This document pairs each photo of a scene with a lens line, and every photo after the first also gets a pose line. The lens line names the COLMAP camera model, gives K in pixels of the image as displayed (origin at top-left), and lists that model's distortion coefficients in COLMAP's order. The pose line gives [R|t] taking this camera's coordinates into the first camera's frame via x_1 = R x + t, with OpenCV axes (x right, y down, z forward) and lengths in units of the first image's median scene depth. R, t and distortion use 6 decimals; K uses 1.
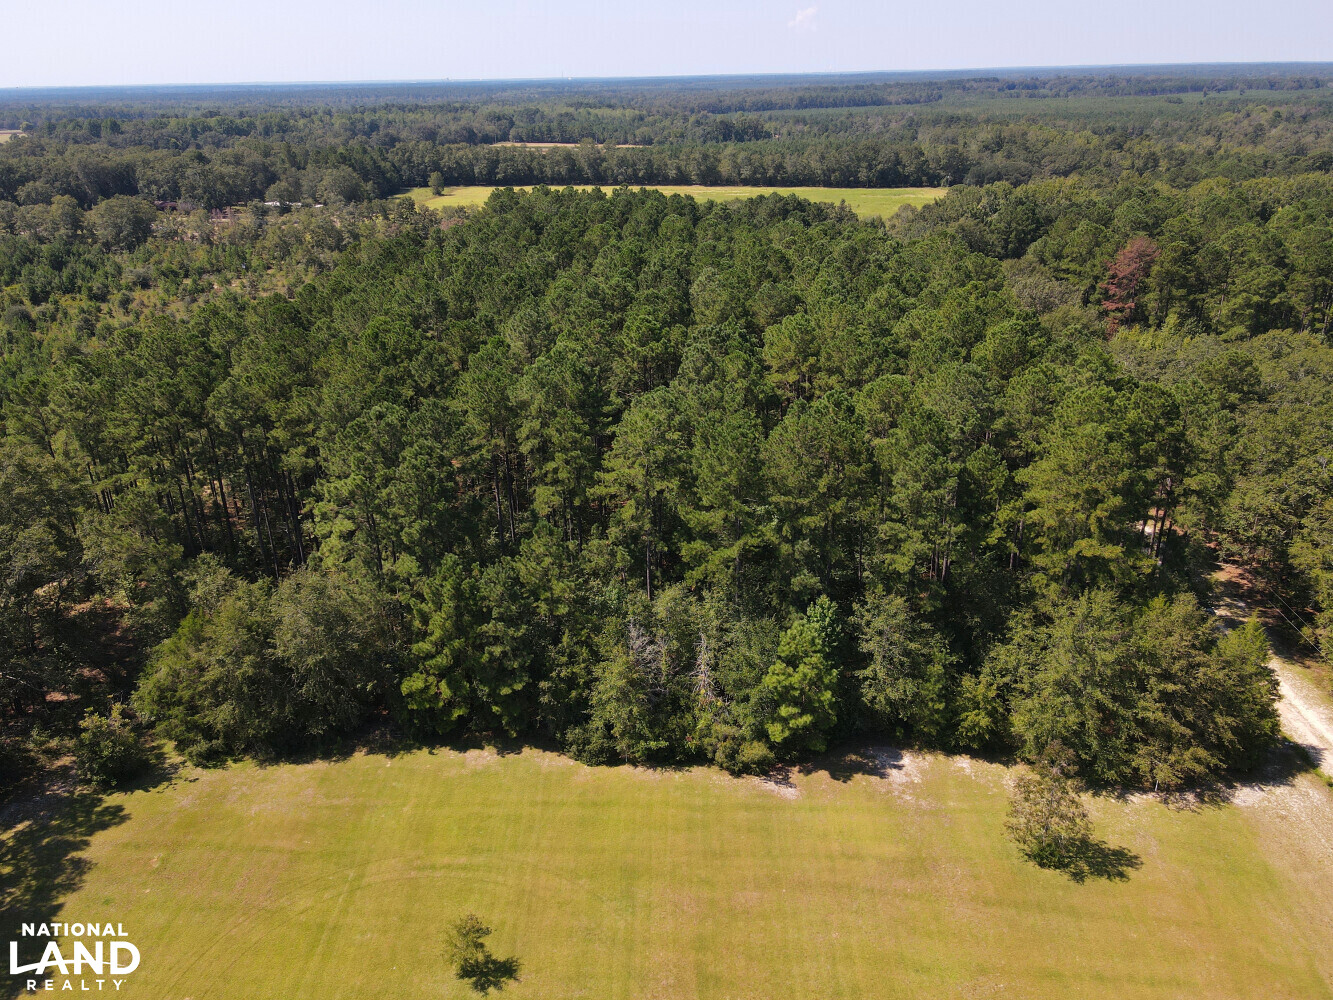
lens RADIAL K [[971.7, 0, 666.9], [0, 971.7, 493.4], [0, 0, 1]] dist [0.017732, 0.001769]
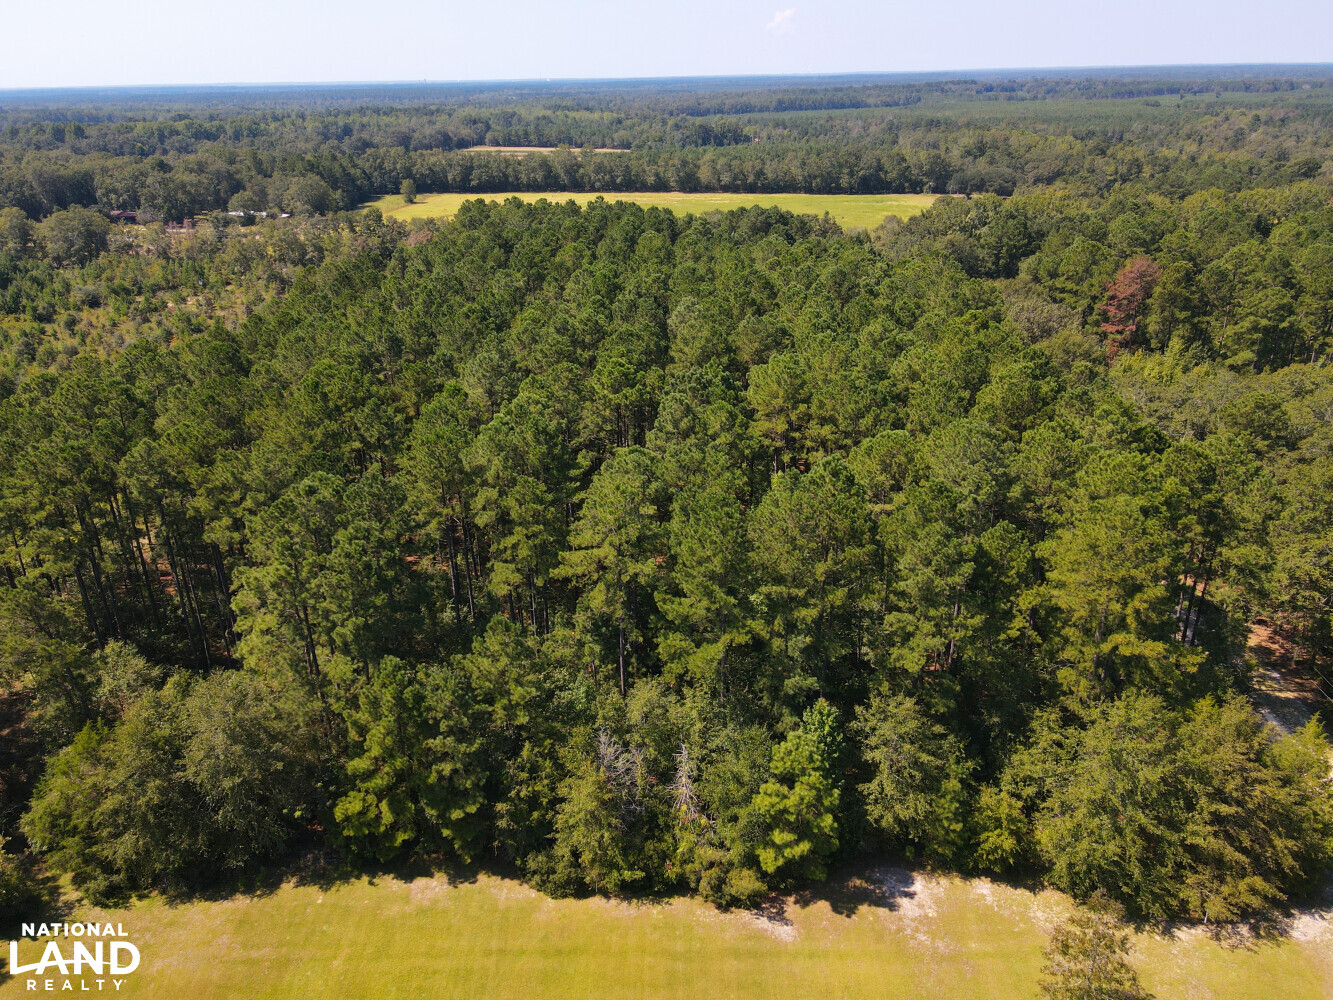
lens RADIAL K [[971.7, 0, 667.6], [0, 971.7, 496.1], [0, 0, 1]] dist [0.017732, 0.001769]
pose [[0.999782, -0.008014, 0.019281, 0.006881], [0.007992, 0.999967, 0.001234, -0.070650], [-0.019291, -0.001080, 0.999813, 0.119701]]
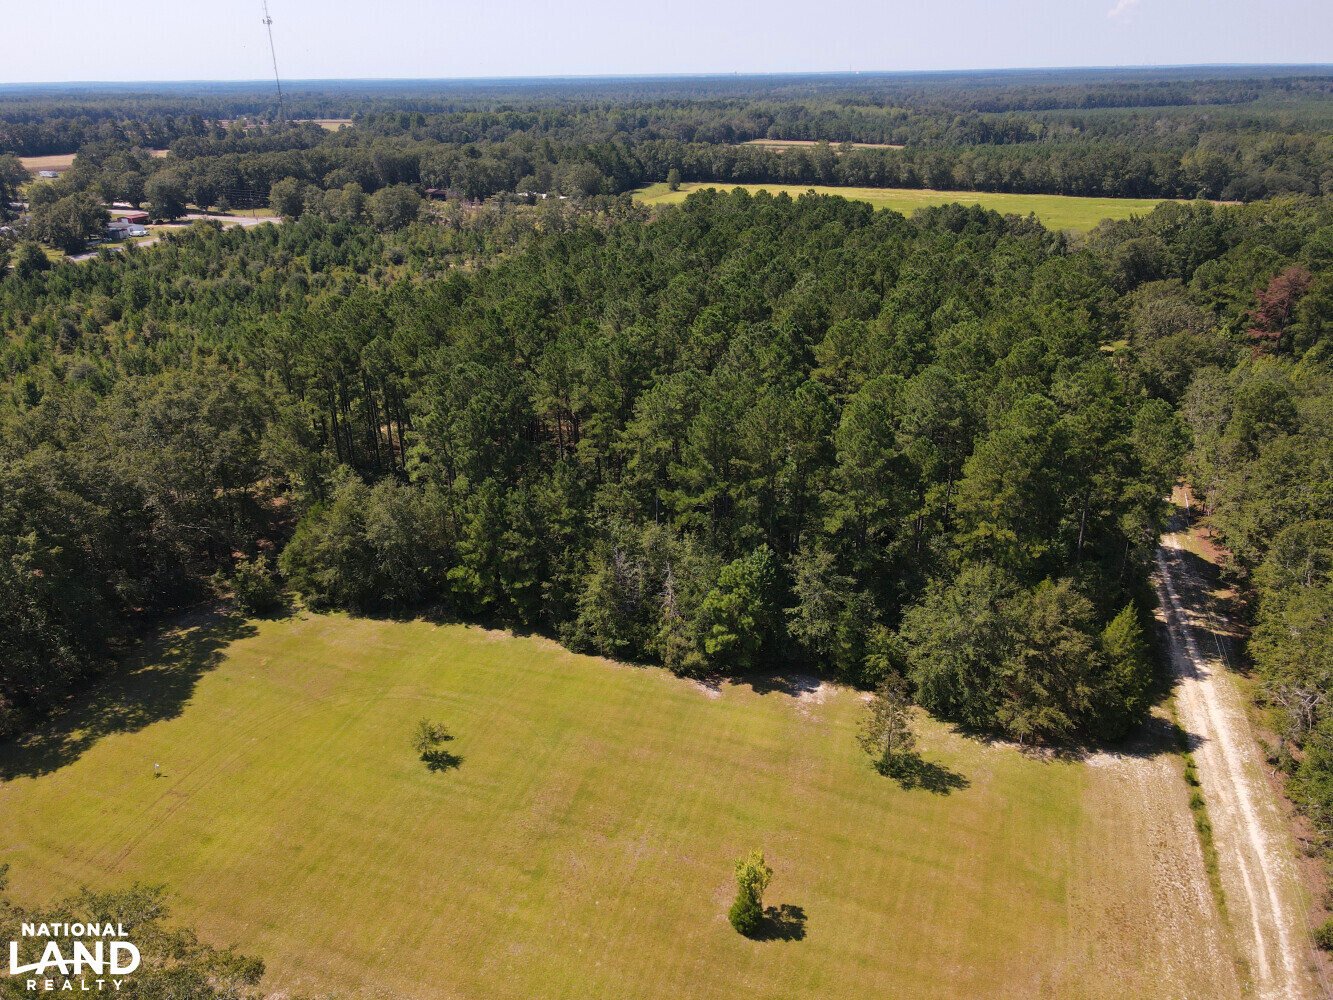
lens RADIAL K [[971.7, 0, 665.9], [0, 971.7, 495.0], [0, 0, 1]] dist [0.017732, 0.001769]
pose [[0.963733, 0.111035, -0.242674, 0.298503], [-0.109432, 0.993791, 0.020117, 0.029288], [0.243401, 0.007169, 0.969899, -0.203899]]
